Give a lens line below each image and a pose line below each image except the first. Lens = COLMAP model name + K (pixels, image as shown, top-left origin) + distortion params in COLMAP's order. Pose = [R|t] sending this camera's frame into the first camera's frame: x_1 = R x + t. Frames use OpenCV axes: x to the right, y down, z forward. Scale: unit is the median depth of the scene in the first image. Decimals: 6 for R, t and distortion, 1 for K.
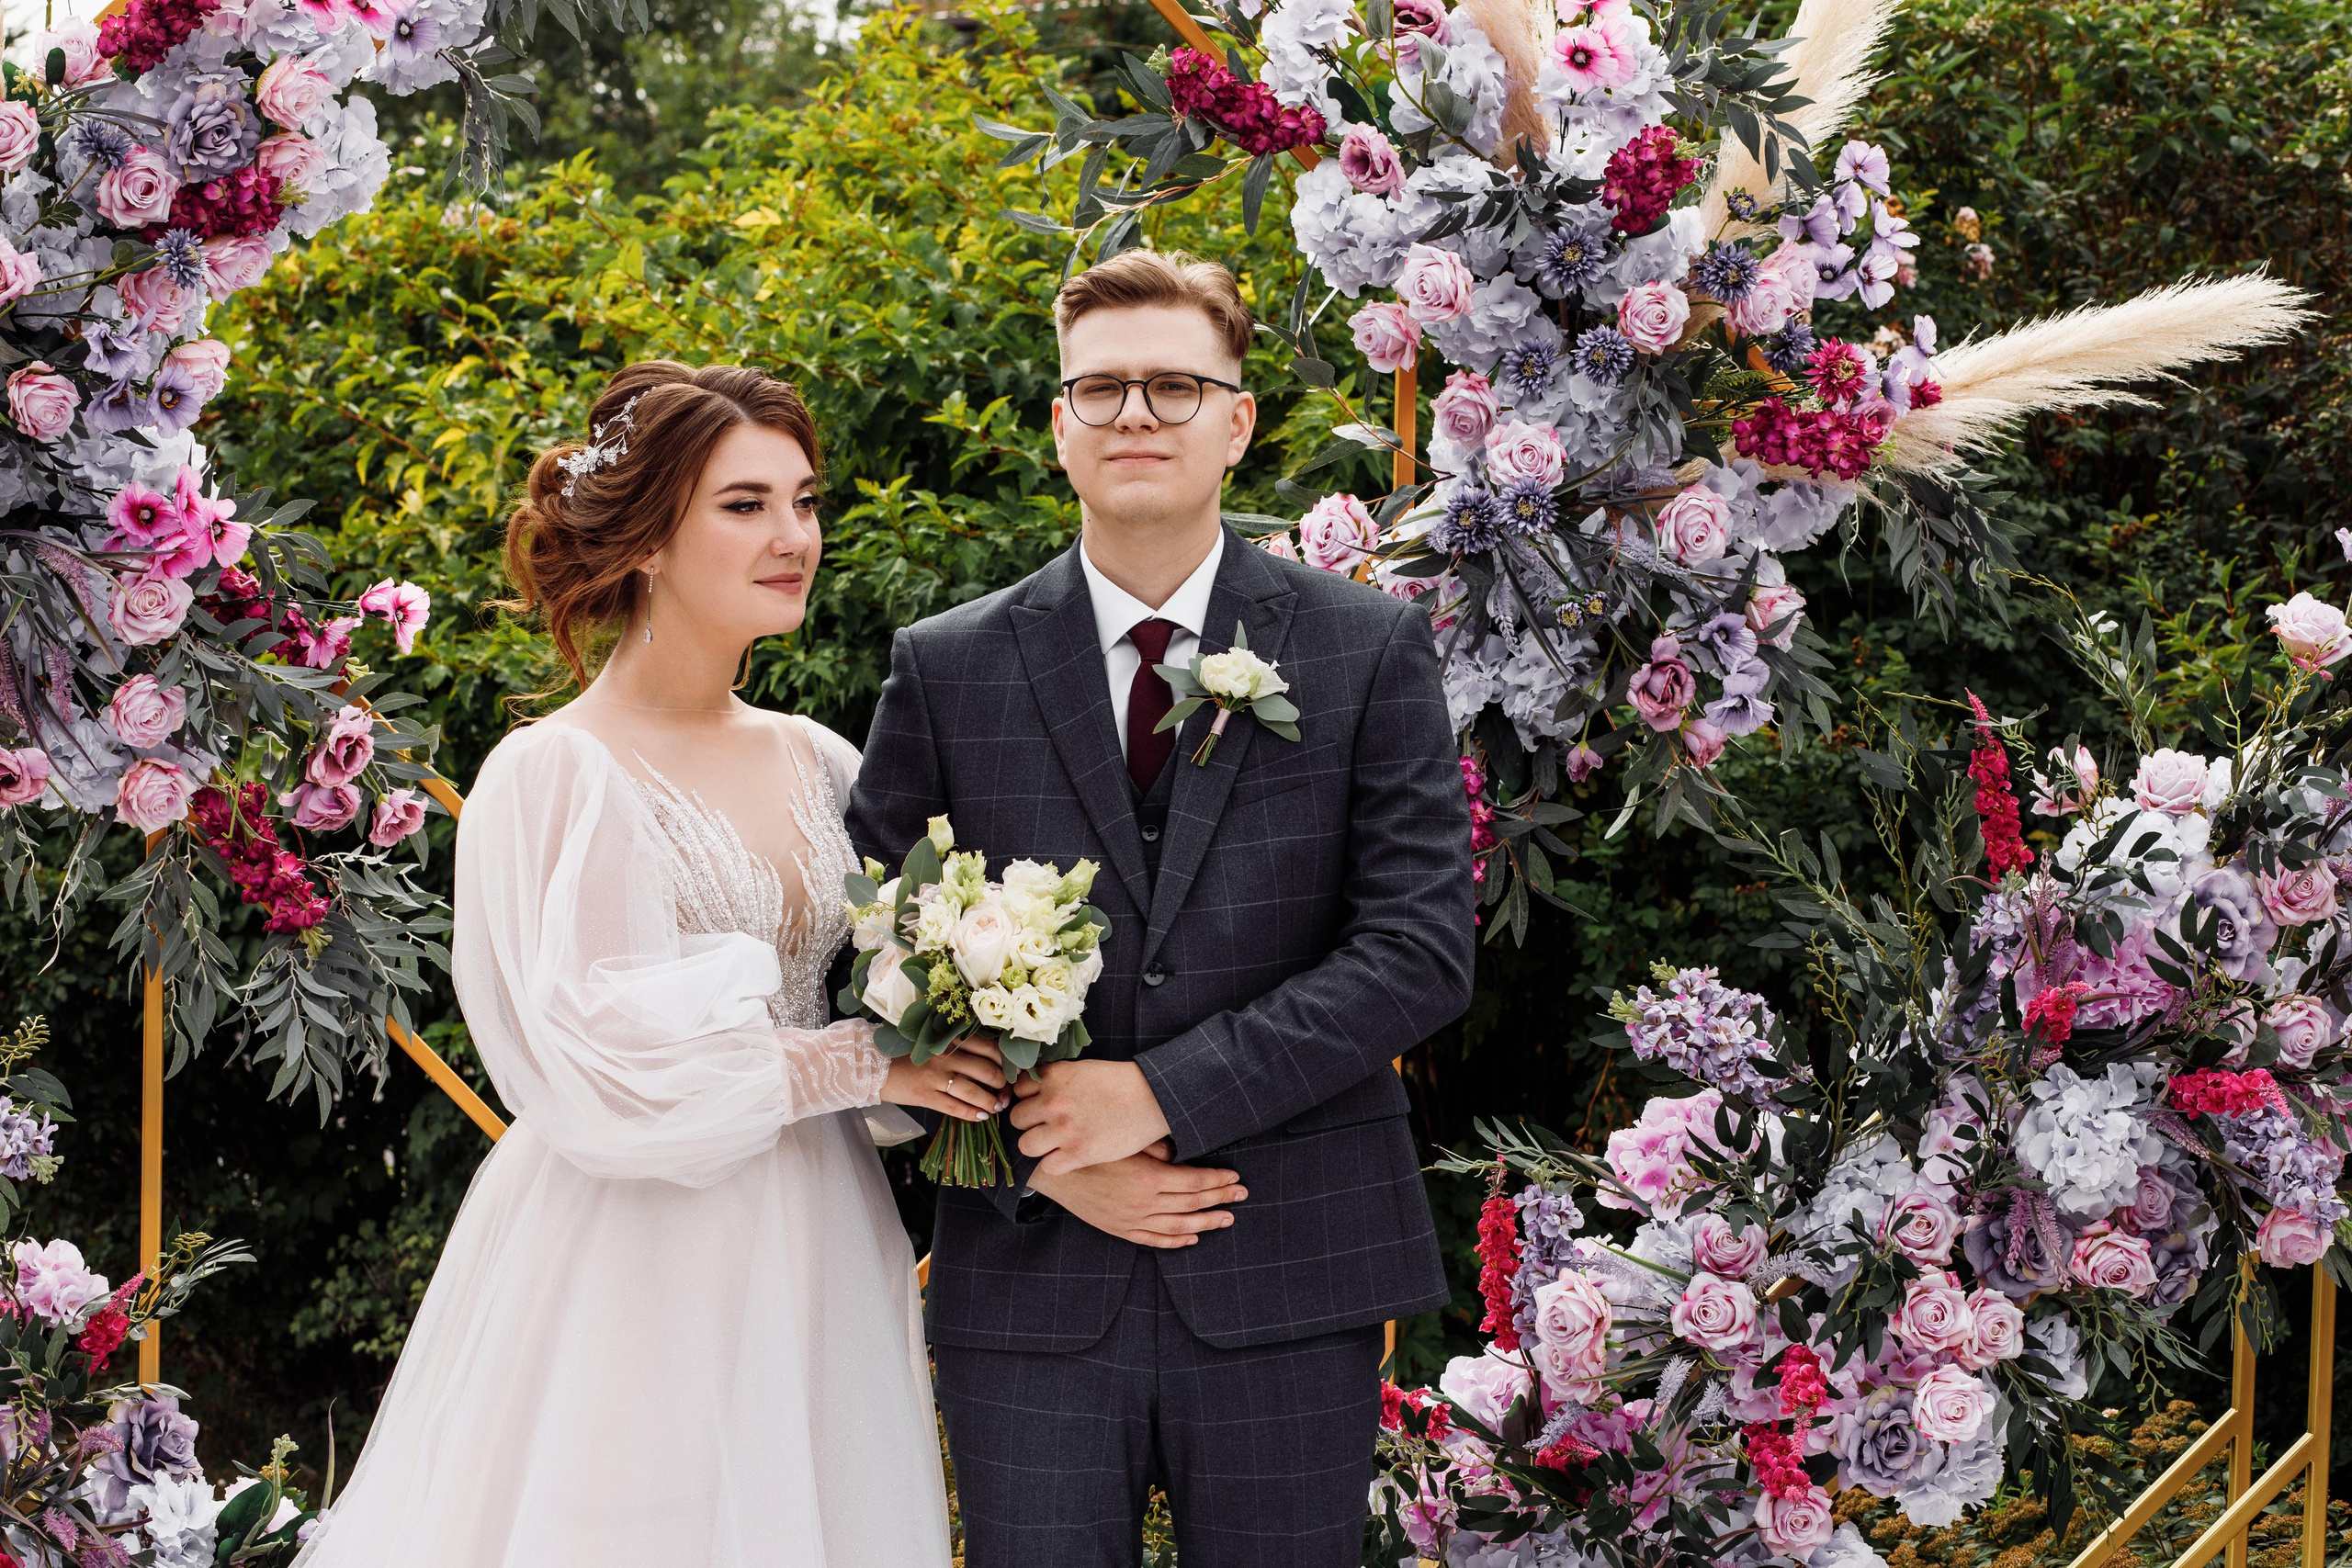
lens RADIAL K [[5434.3, 0, 1192.9], [0, 5434.3, 789.7], [0, 0, 1]] dist [-0.150781, 0.000000]
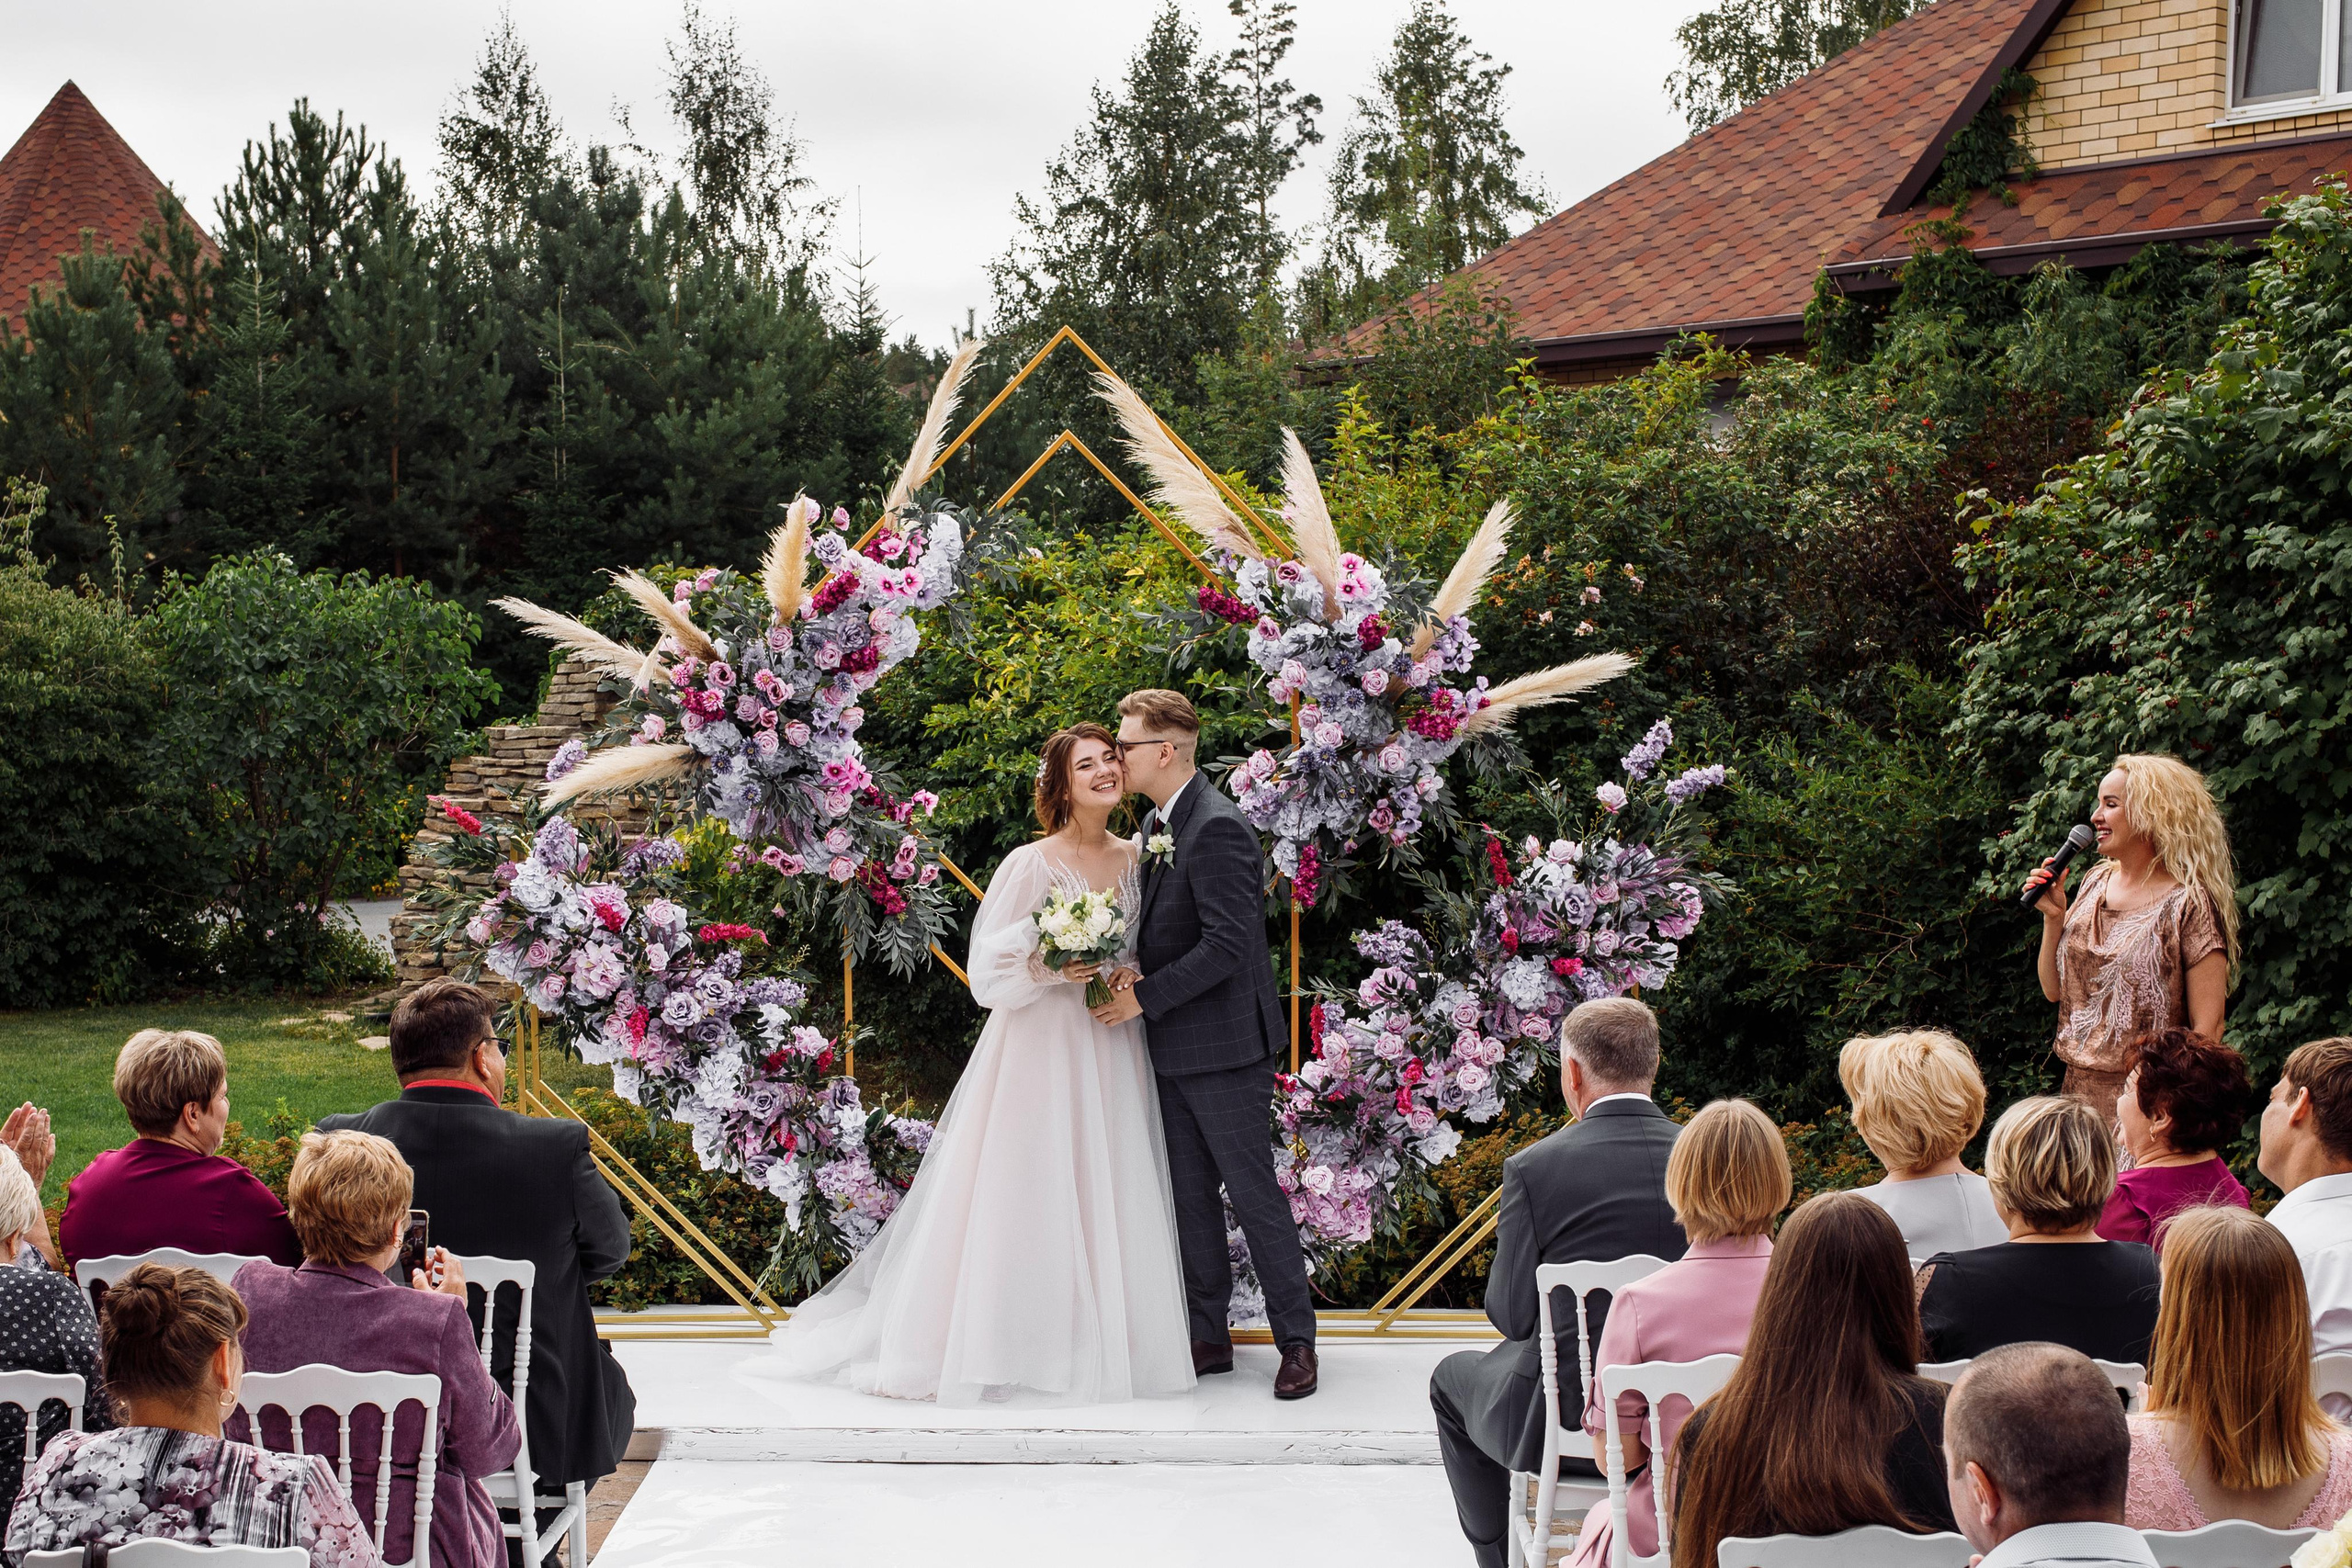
lens RADIAL K [[3270.8, 0, 1050.0], [0, 3270.8, 985.1], [0, 0, 1]] dist [-0.044934, 0.000000]
pose [[0.984155, -0.010158, -0.177019, 0.219987], [0.025302, 0.996186, 0.083508, -0.079284], [0.175495, -0.086664, 0.980658, -0.674539]]
